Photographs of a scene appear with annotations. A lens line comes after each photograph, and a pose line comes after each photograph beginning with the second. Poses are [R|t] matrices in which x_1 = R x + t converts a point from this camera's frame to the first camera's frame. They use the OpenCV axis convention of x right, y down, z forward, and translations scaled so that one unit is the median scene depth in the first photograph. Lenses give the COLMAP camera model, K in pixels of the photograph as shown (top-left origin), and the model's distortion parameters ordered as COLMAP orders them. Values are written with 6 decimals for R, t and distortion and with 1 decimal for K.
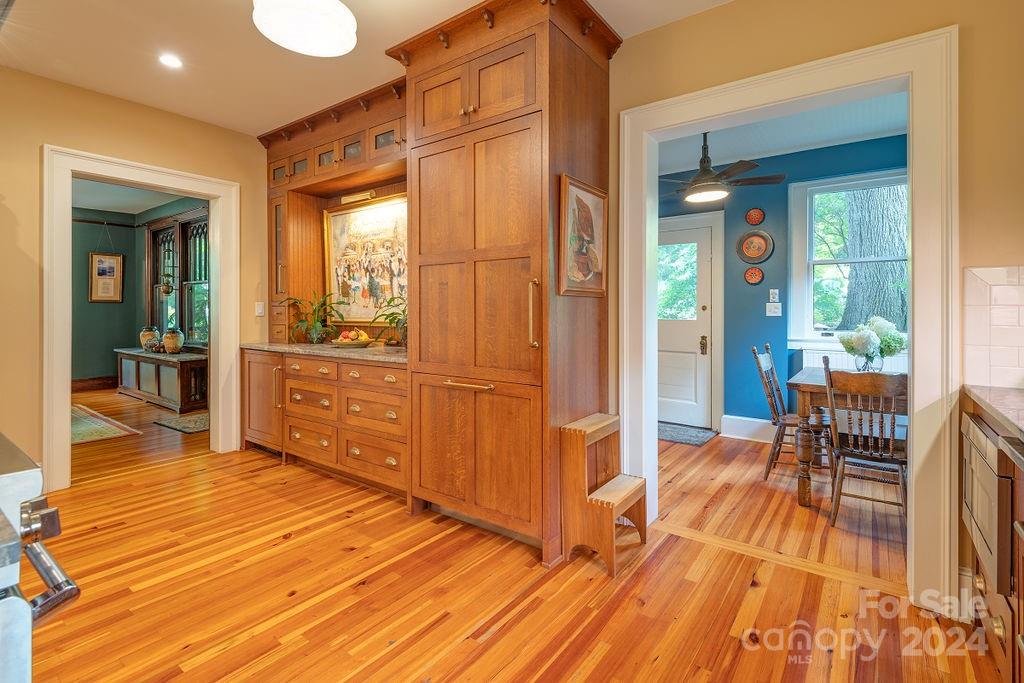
lens RADIAL K [[478.6, 0, 511.3], [0, 478.6, 308.6], [0, 0, 1]] dist [0.000666, -0.000767]
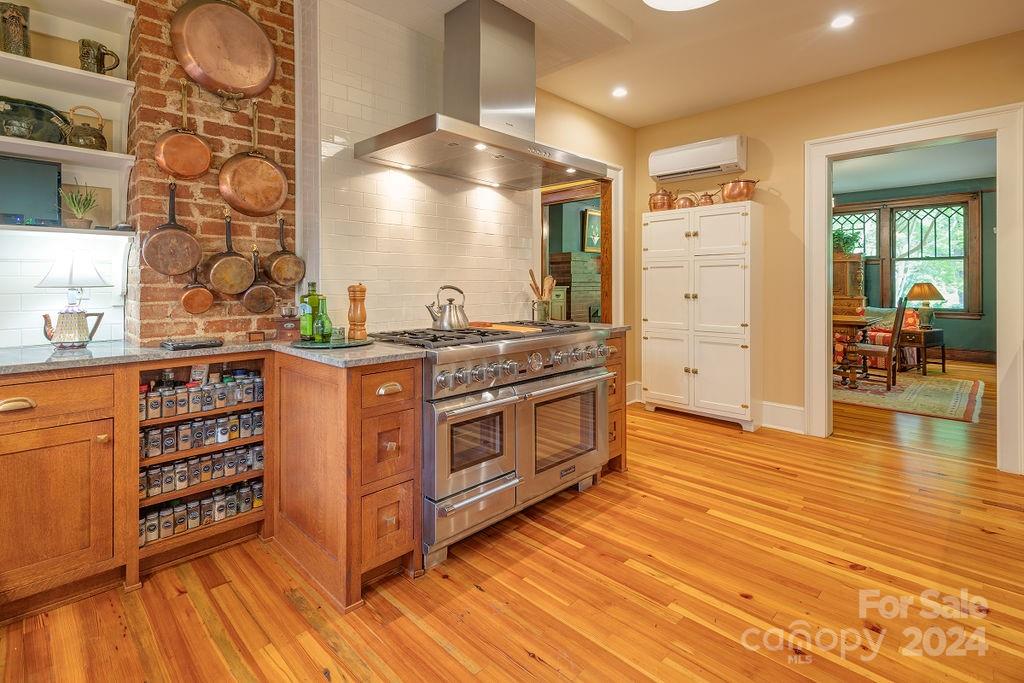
lens RADIAL K [[495.4, 0, 519.2], [0, 495.4, 271.0], [0, 0, 1]] dist [0.001789, -0.000183]
pose [[-0.127133, -0.019909, -0.991686, 0.323243], [0.002615, 0.999788, -0.020407, 0.004873], [0.991882, -0.005188, -0.127054, 0.432122]]
